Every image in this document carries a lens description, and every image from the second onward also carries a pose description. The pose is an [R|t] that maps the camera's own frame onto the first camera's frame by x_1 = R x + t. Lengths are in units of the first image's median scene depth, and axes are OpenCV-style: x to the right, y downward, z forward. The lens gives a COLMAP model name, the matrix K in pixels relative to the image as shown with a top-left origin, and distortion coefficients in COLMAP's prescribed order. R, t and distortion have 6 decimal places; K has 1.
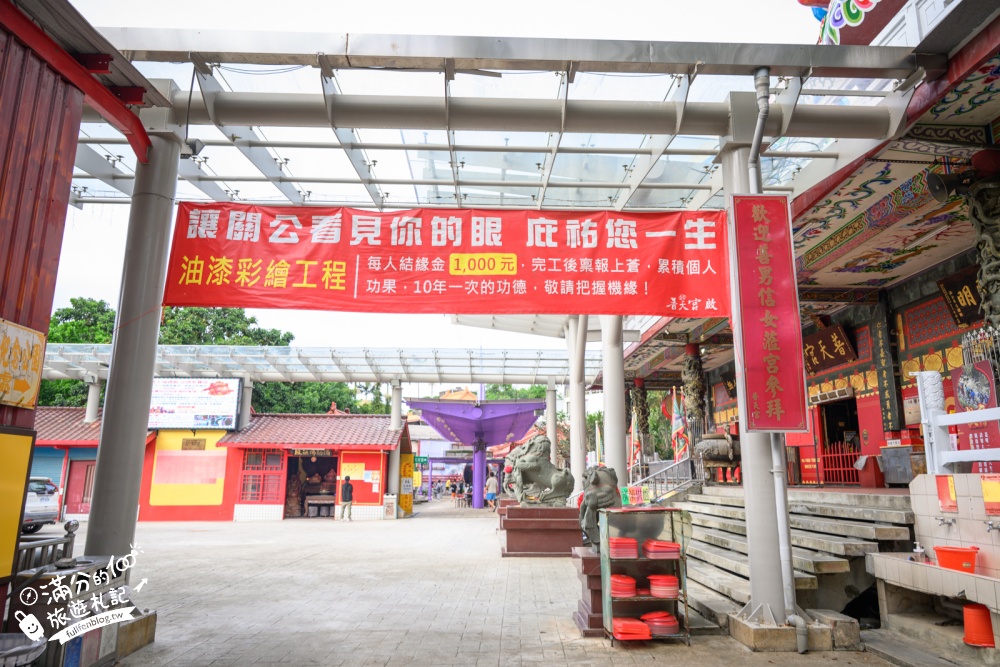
lens RADIAL K [[673.9, 0, 505.1], [0, 673.9, 332.6], [0, 0, 1]] dist [-0.001305, 0.003712]
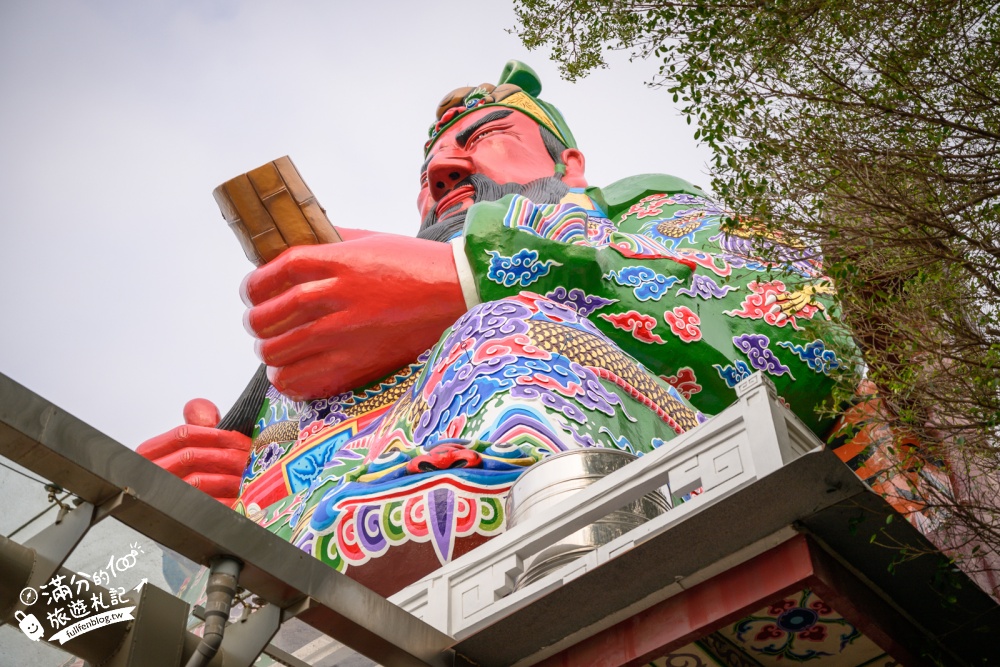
lens RADIAL K [[1287.5, 0, 500.5], [0, 1287.5, 333.1], [0, 0, 1]] dist [0.005344, 0.000000]
pose [[0.691436, 0.510089, 0.511591, -0.019083], [-0.126444, 0.782661, -0.609469, 0.010659], [-0.711286, 0.356721, 0.605658, 0.092507]]
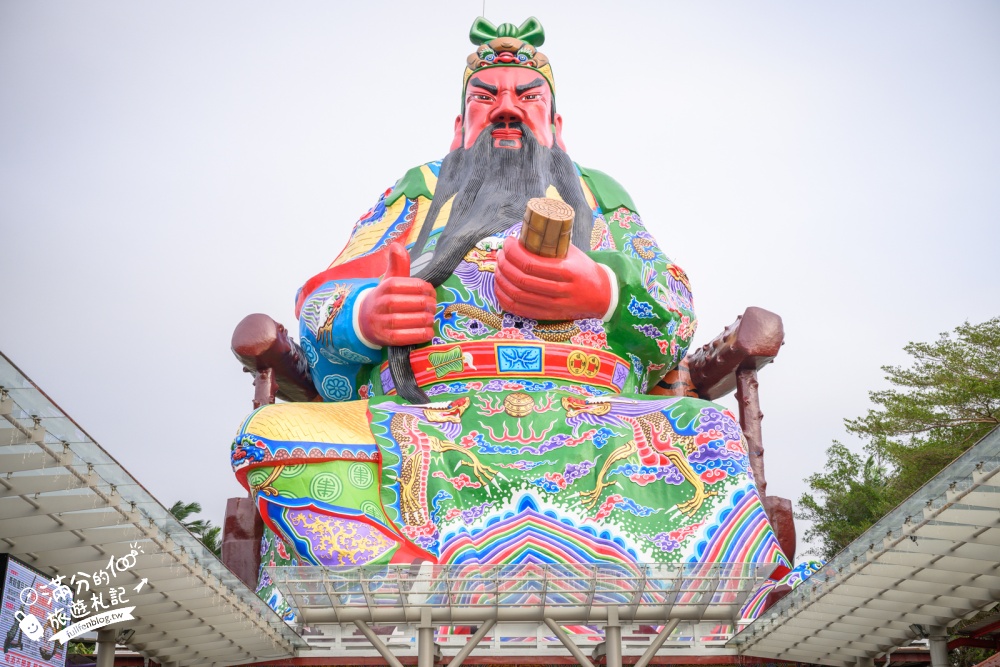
lens RADIAL K [[1240.8, 0, 505.5], [0, 1240.8, 337.9], [0, 0, 1]] dist [0.003695, 0.000000]
pose [[0.027464, 0.357382, 0.933554, -2.193338], [-0.203380, 0.916371, -0.344821, 0.240619], [-0.978715, -0.180396, 0.097851, 0.991664]]
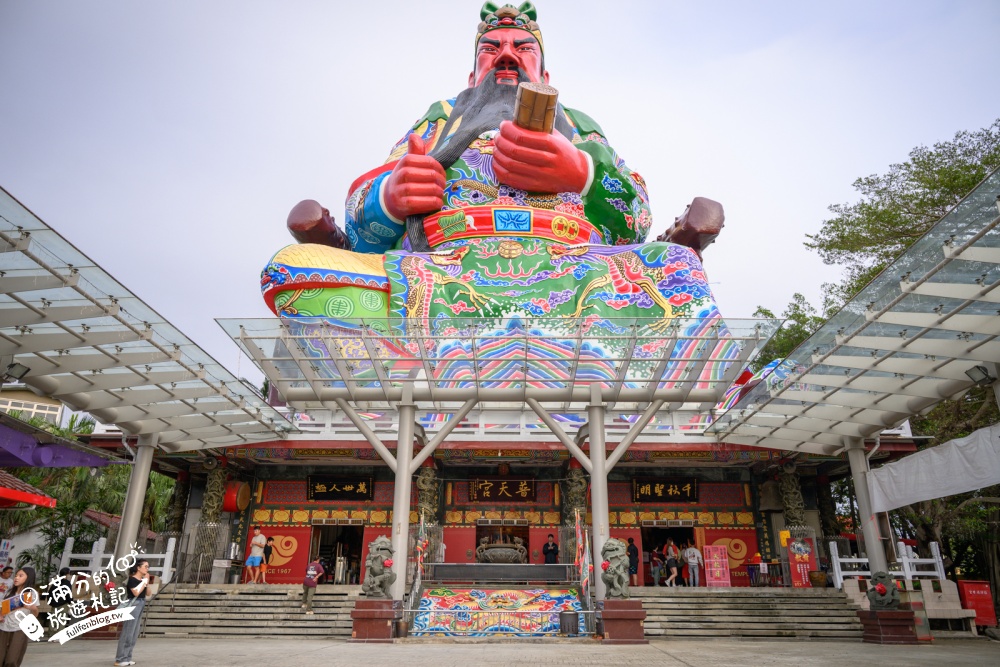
lens RADIAL K [[673.9, 0, 507.2], [0, 673.9, 339.0], [0, 0, 1]] dist [-0.001305, 0.003712]
pose [[0.041340, 0.357530, 0.932986, -1.058755], [-0.215243, 0.915046, -0.341118, 0.239556], [-0.975685, -0.186717, 0.114784, 0.965301]]
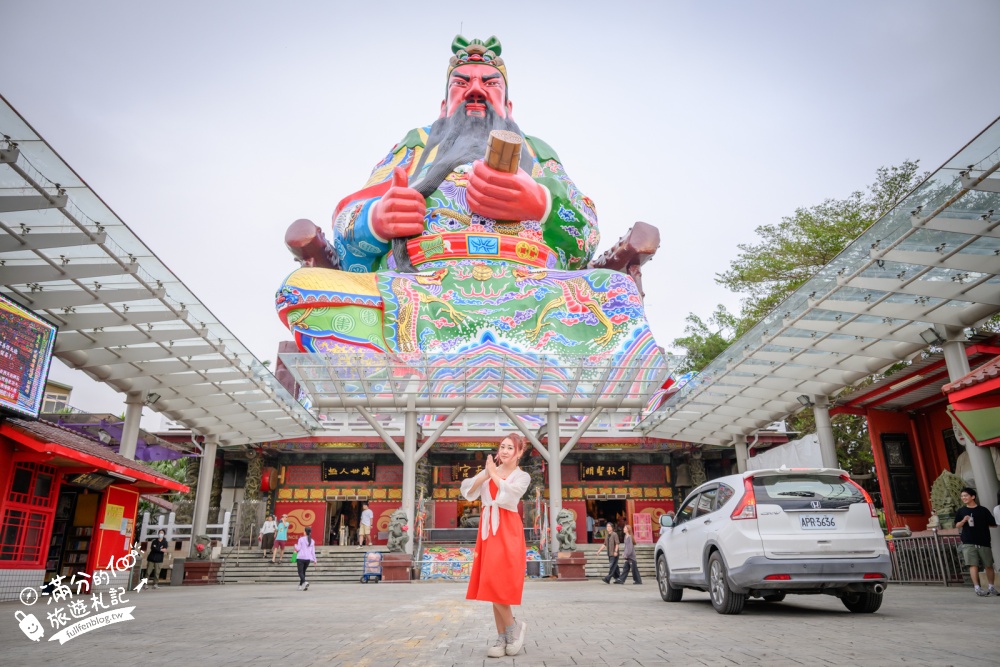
lens RADIAL K [[673.9, 0, 501.1], [0, 673.9, 337.8], [0, 0, 1]] dist [-0.001305, 0.003712]
pose [[-0.018079, 0.320351, 0.947126, -1.476970], [-0.200626, 0.926852, -0.317323, 0.278776], [-0.979501, -0.195755, 0.047514, 1.006572]]
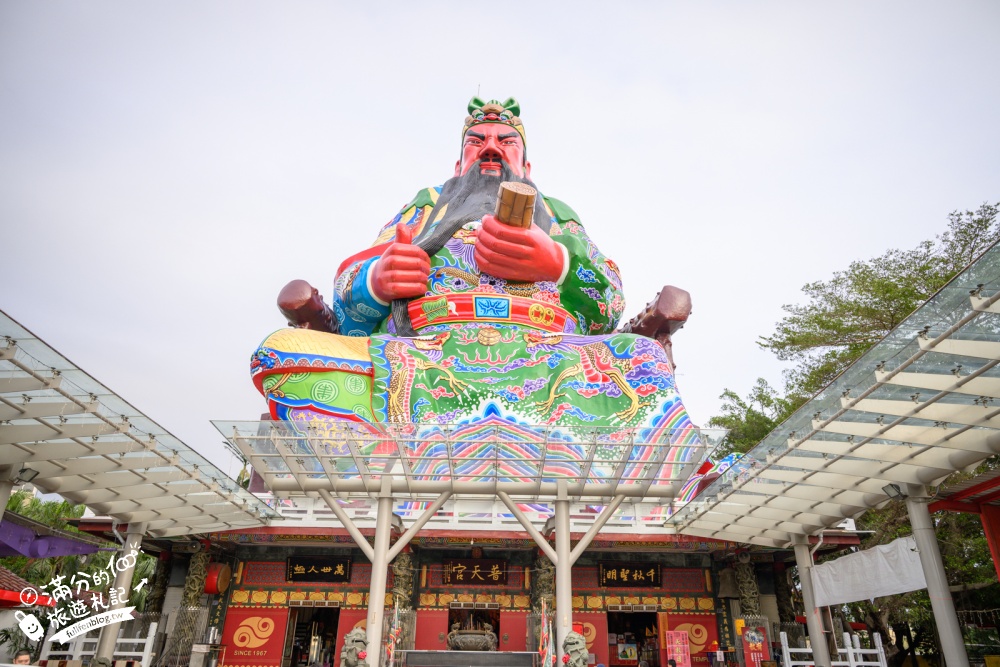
lens RADIAL K [[673.9, 0, 510.6], [0, 673.9, 334.5], [0, 0, 1]] dist [-0.001305, 0.003712]
pose [[0.007521, 0.437872, 0.899006, -1.191721], [-0.221792, 0.877370, -0.425478, 0.197079], [-0.975065, -0.196192, 0.103715, 0.950808]]
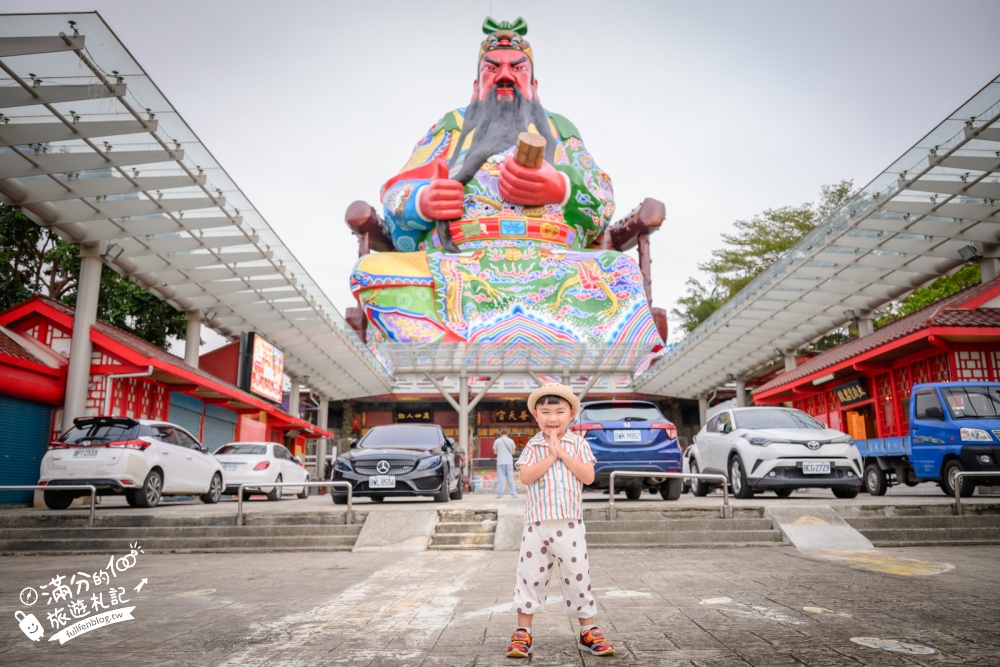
lens RADIAL K [[758.3, 0, 504.4], [0, 758.3, 332.9], [0, 0, 1]] dist [-0.000128, 0.002549]
pose [[0.015526, 0.206505, 0.978322, -2.396457], [-0.203259, 0.958662, -0.199130, 0.309342], [-0.979002, -0.195762, 0.056858, 1.012104]]
